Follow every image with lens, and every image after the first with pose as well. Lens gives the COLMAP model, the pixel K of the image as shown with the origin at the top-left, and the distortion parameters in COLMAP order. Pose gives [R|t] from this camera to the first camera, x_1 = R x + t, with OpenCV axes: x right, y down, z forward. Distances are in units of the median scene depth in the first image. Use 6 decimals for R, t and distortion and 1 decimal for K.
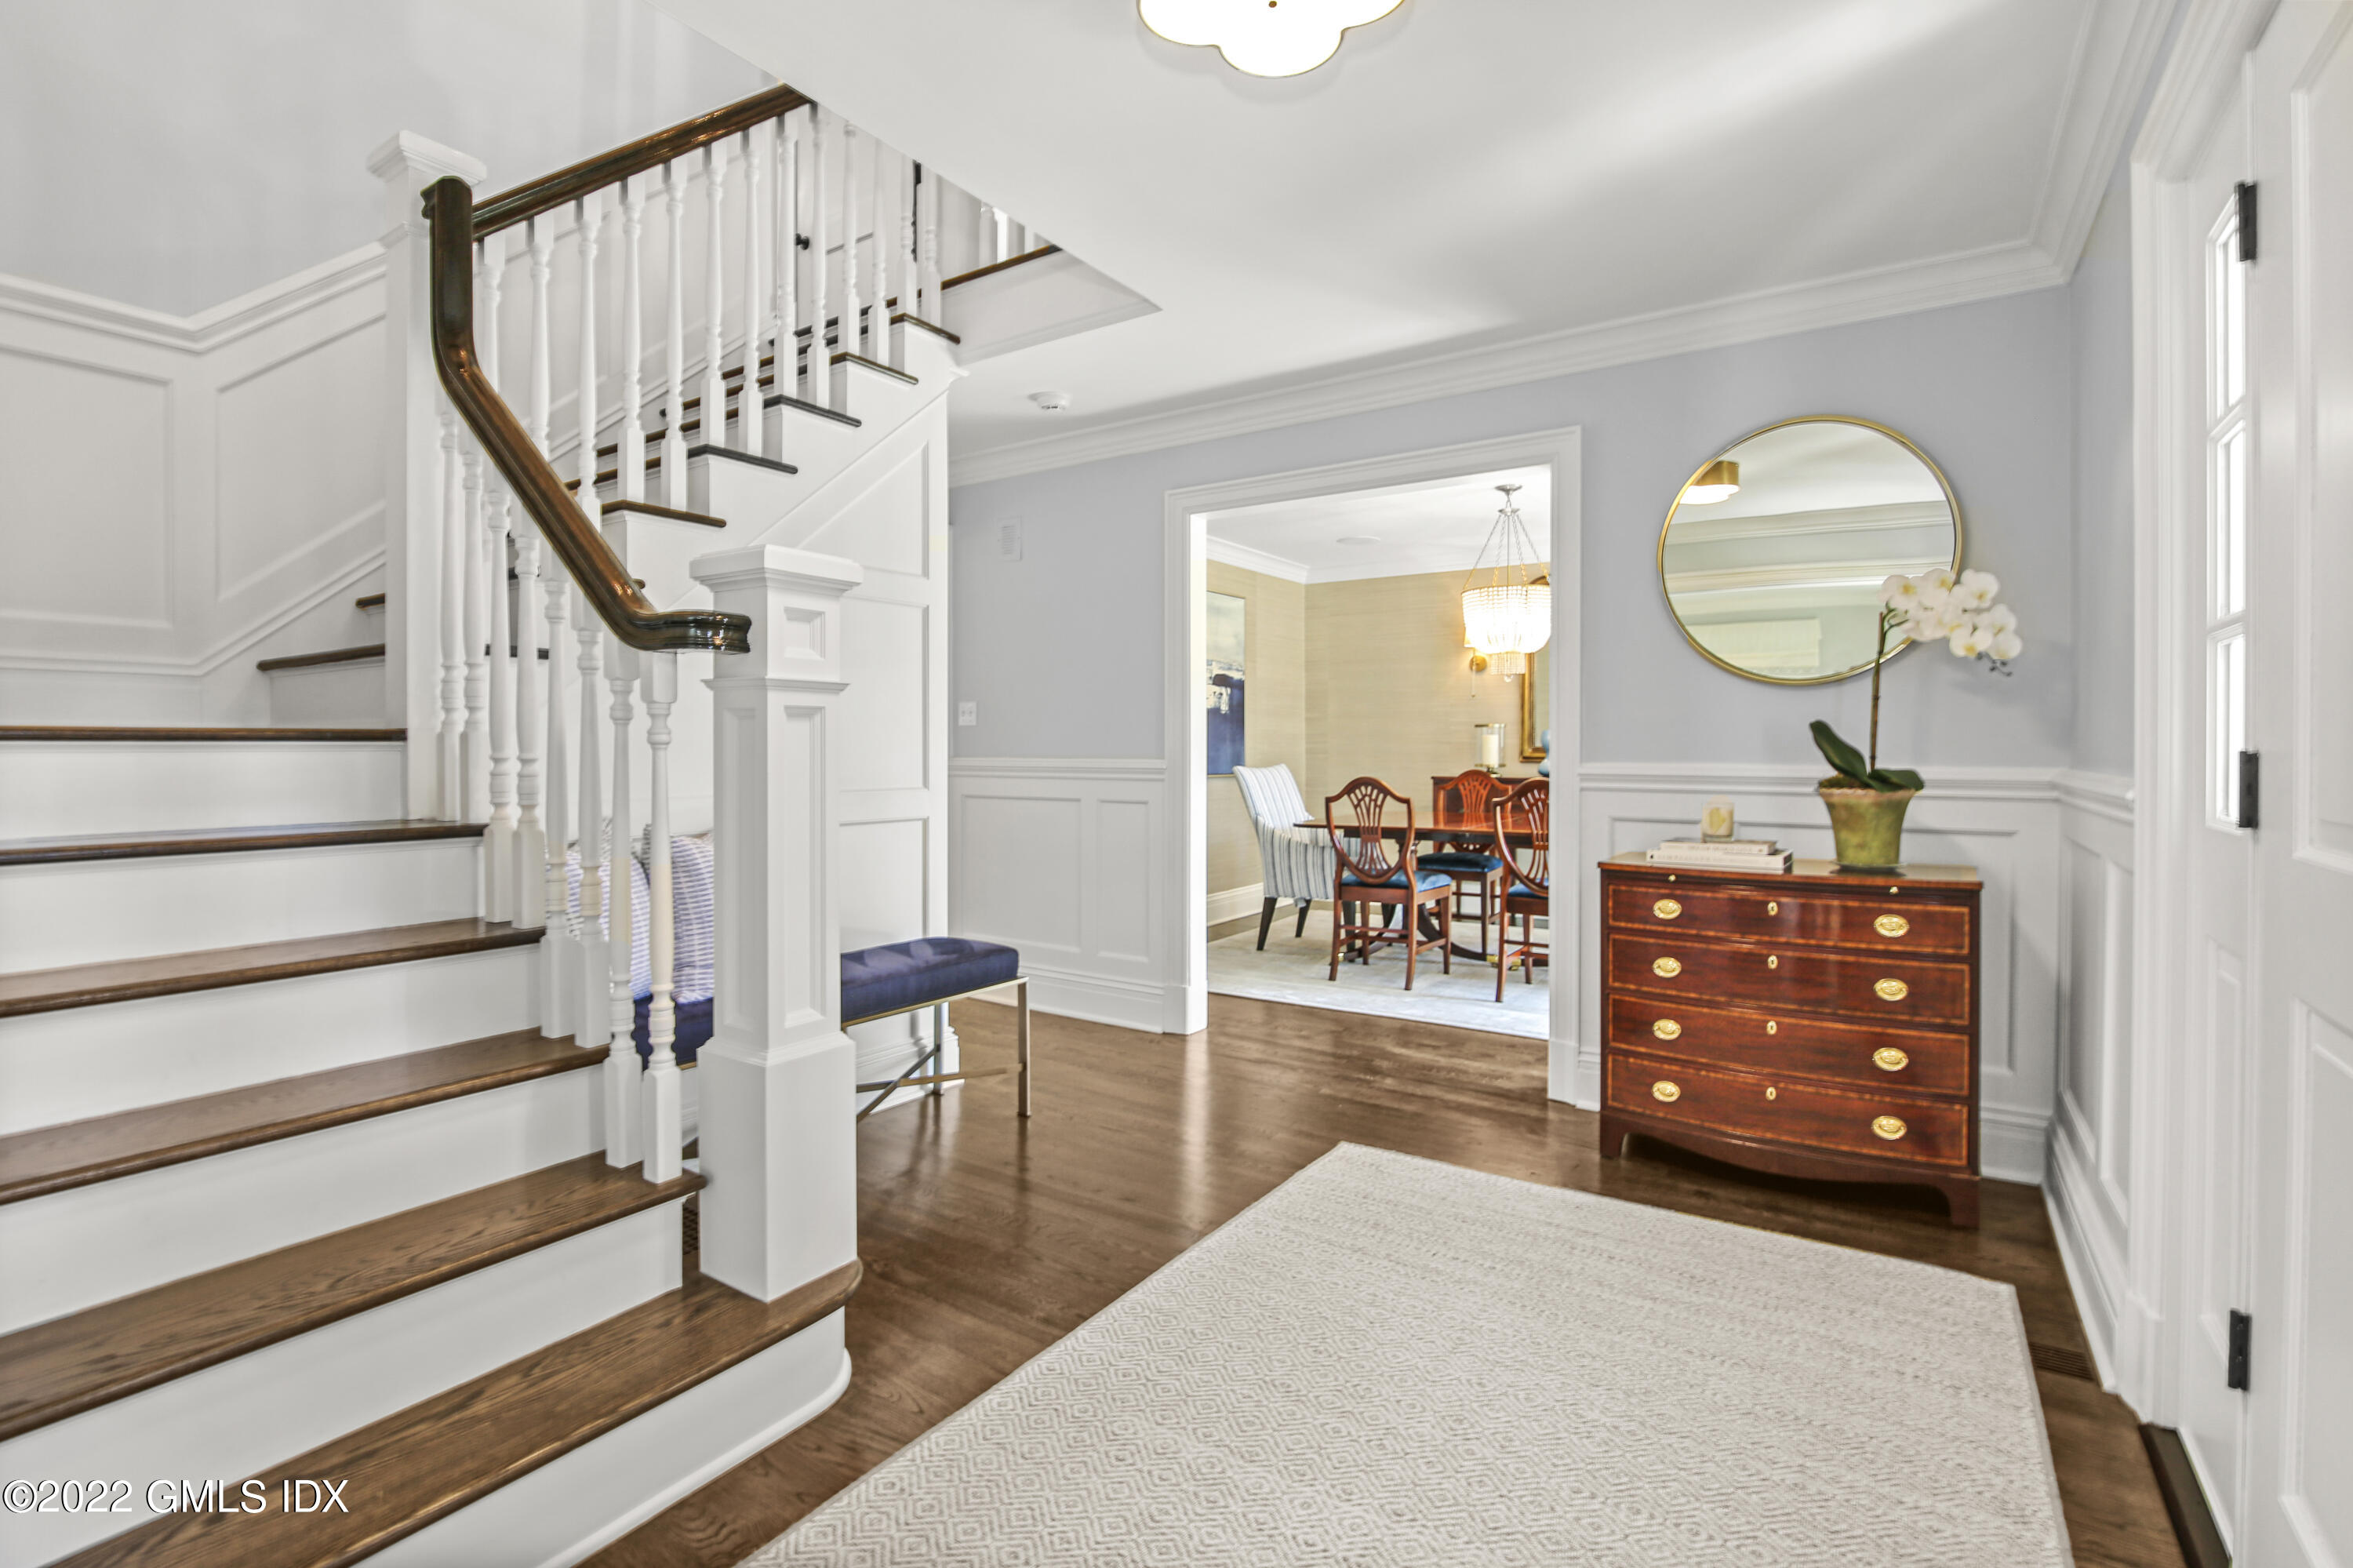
lens RADIAL K [[1098.1, 0, 1191.6], [0, 1098.1, 770.4], [0, 0, 1]] dist [-0.017679, 0.001381]
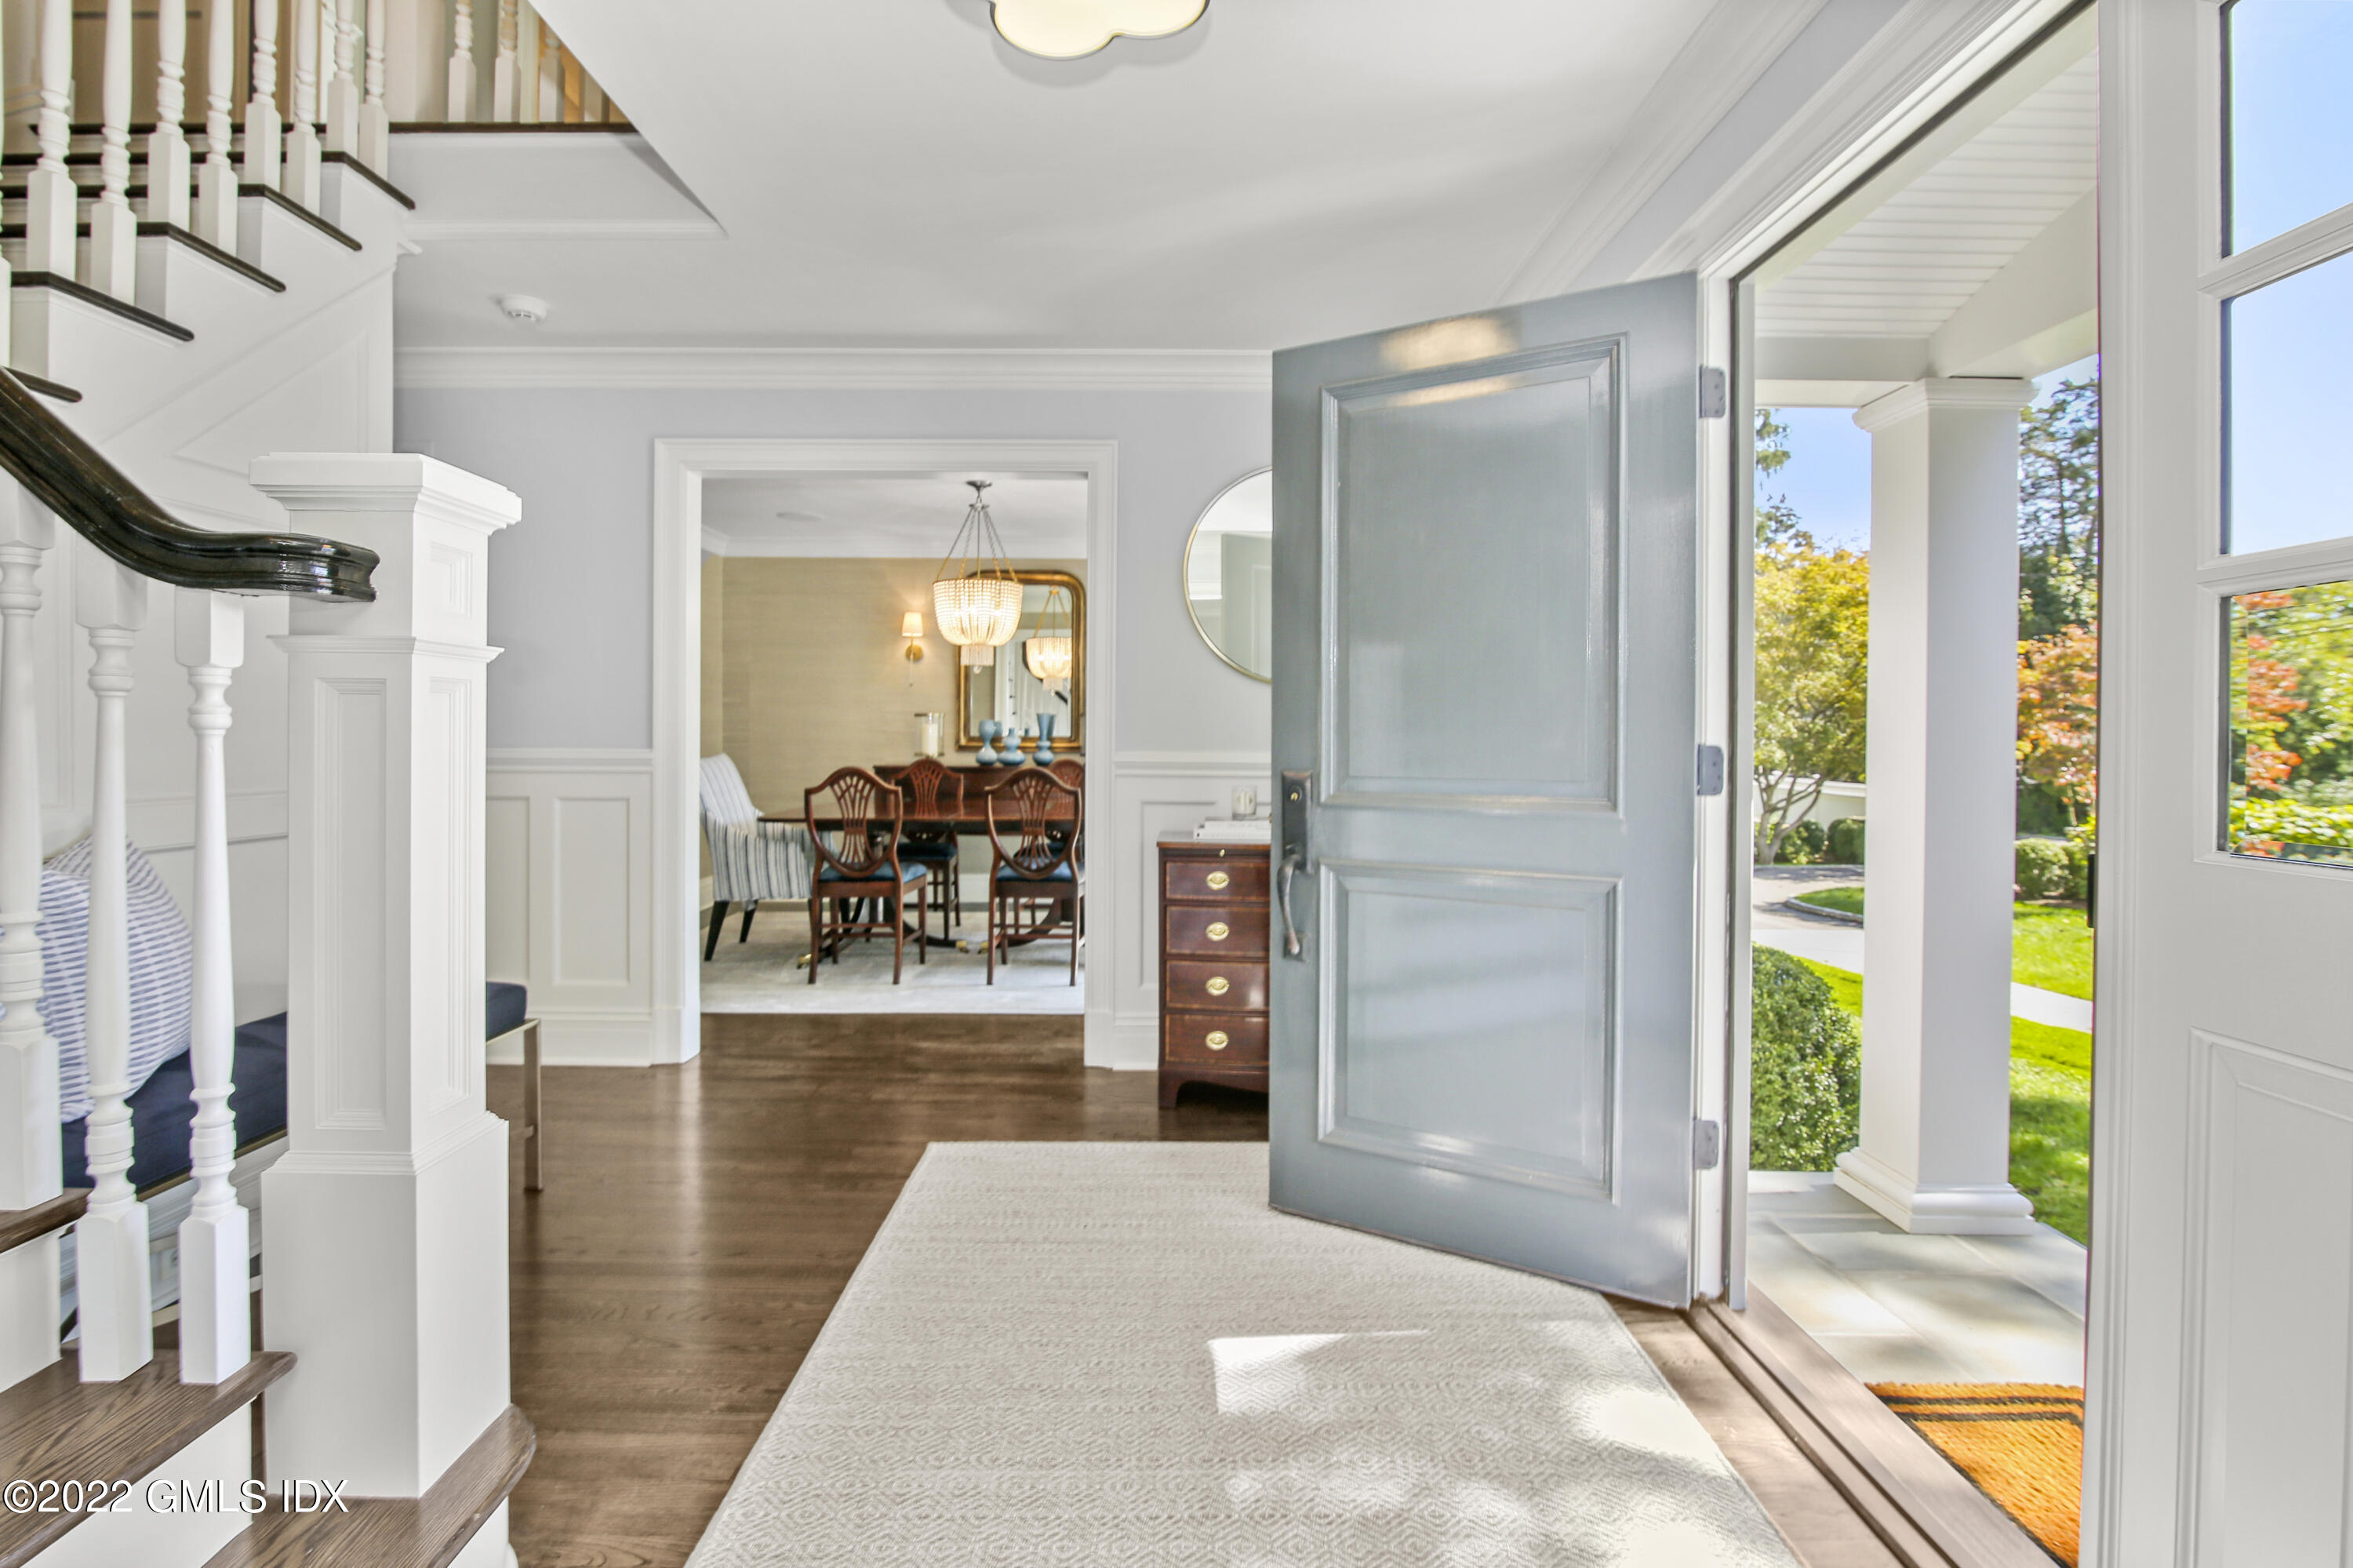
lens RADIAL K [[1098.1, 0, 1191.4], [0, 1098.1, 765.4], [0, 0, 1]] dist [-0.017679, 0.001381]
pose [[0.824467, -0.009346, 0.565832, -0.201967], [0.006294, 0.999953, 0.007345, -0.001182], [-0.565874, -0.002494, 0.824488, 0.064471]]
